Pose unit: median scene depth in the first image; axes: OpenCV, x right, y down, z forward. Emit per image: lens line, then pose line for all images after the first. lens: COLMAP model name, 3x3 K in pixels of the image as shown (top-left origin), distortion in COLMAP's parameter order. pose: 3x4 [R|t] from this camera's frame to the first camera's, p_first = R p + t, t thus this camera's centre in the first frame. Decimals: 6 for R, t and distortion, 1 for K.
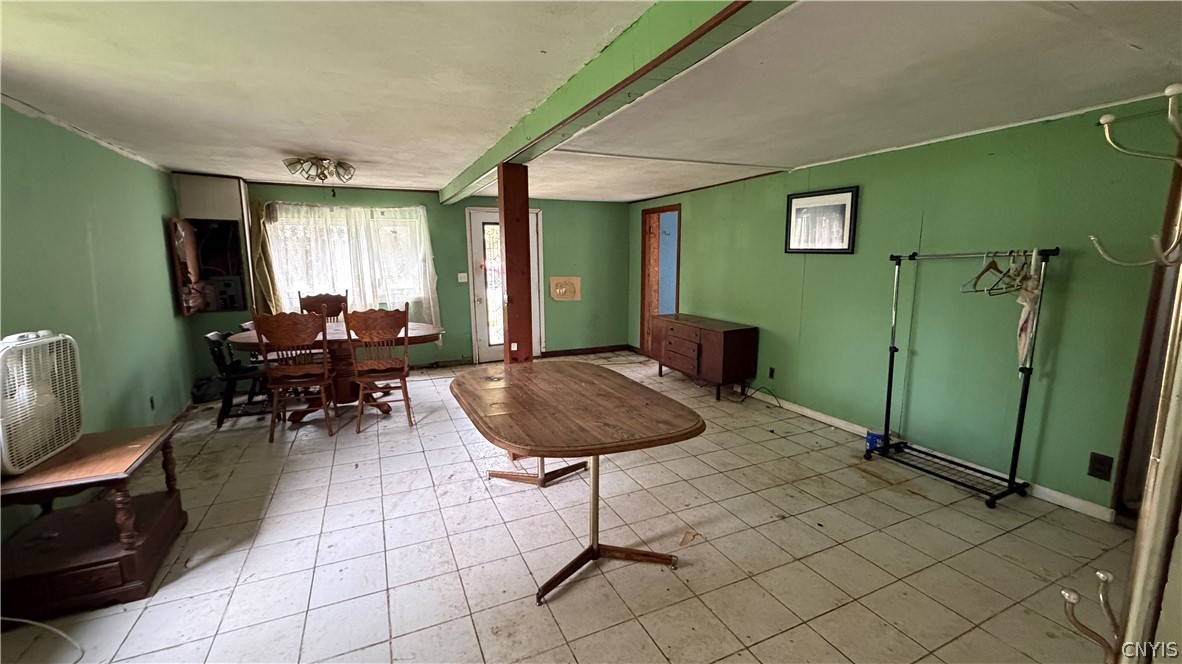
lens RADIAL K [[469.3, 0, 591.0], [0, 469.3, 332.0], [0, 0, 1]] dist [0.000812, 0.000120]
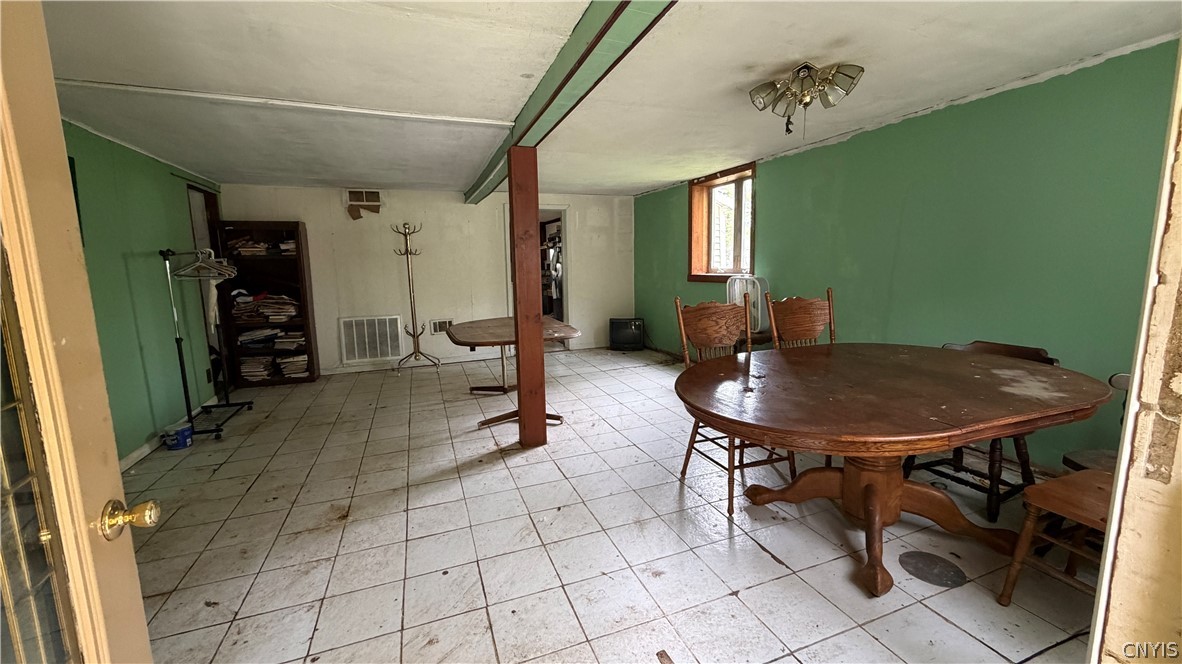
lens RADIAL K [[469.3, 0, 591.0], [0, 469.3, 332.0], [0, 0, 1]] dist [0.000812, 0.000120]
pose [[-0.996600, 0.014433, 0.081121, -0.418068], [0.038313, 0.952802, 0.301164, -0.299519], [-0.072946, 0.303248, -0.950116, 2.205882]]
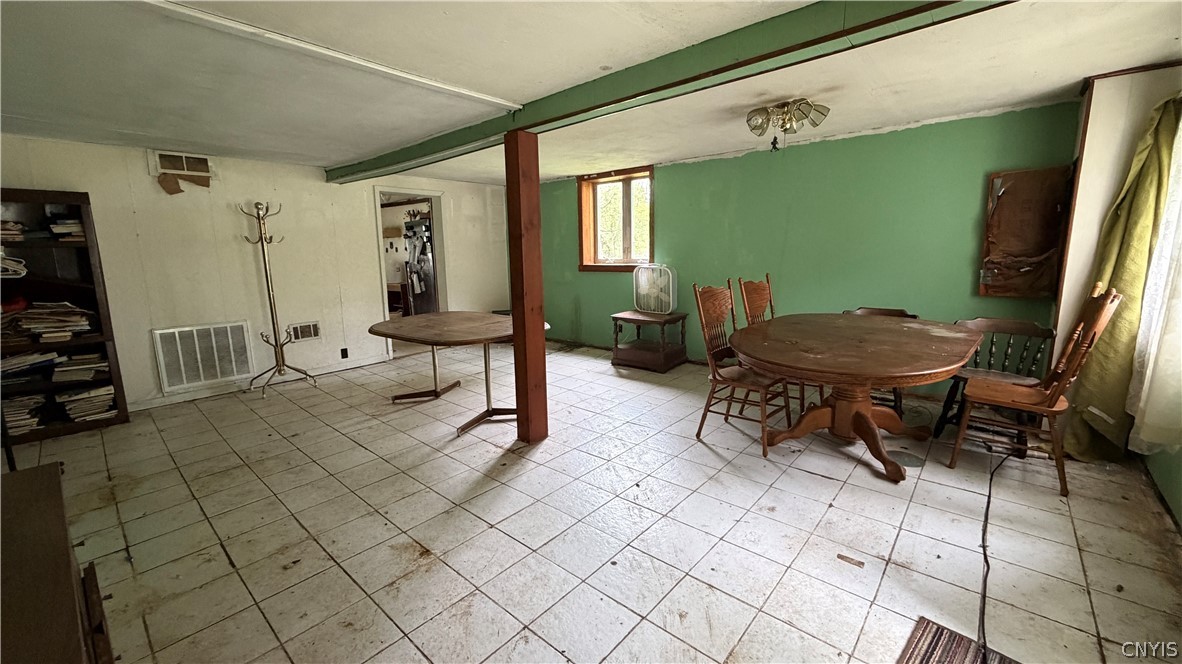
lens RADIAL K [[469.3, 0, 591.0], [0, 469.3, 332.0], [0, 0, 1]] dist [0.000812, 0.000120]
pose [[-0.916331, 0.090614, -0.390035, 0.119905], [-0.041248, 0.947517, 0.317034, -0.302554], [0.398292, 0.306596, -0.864501, 2.153816]]
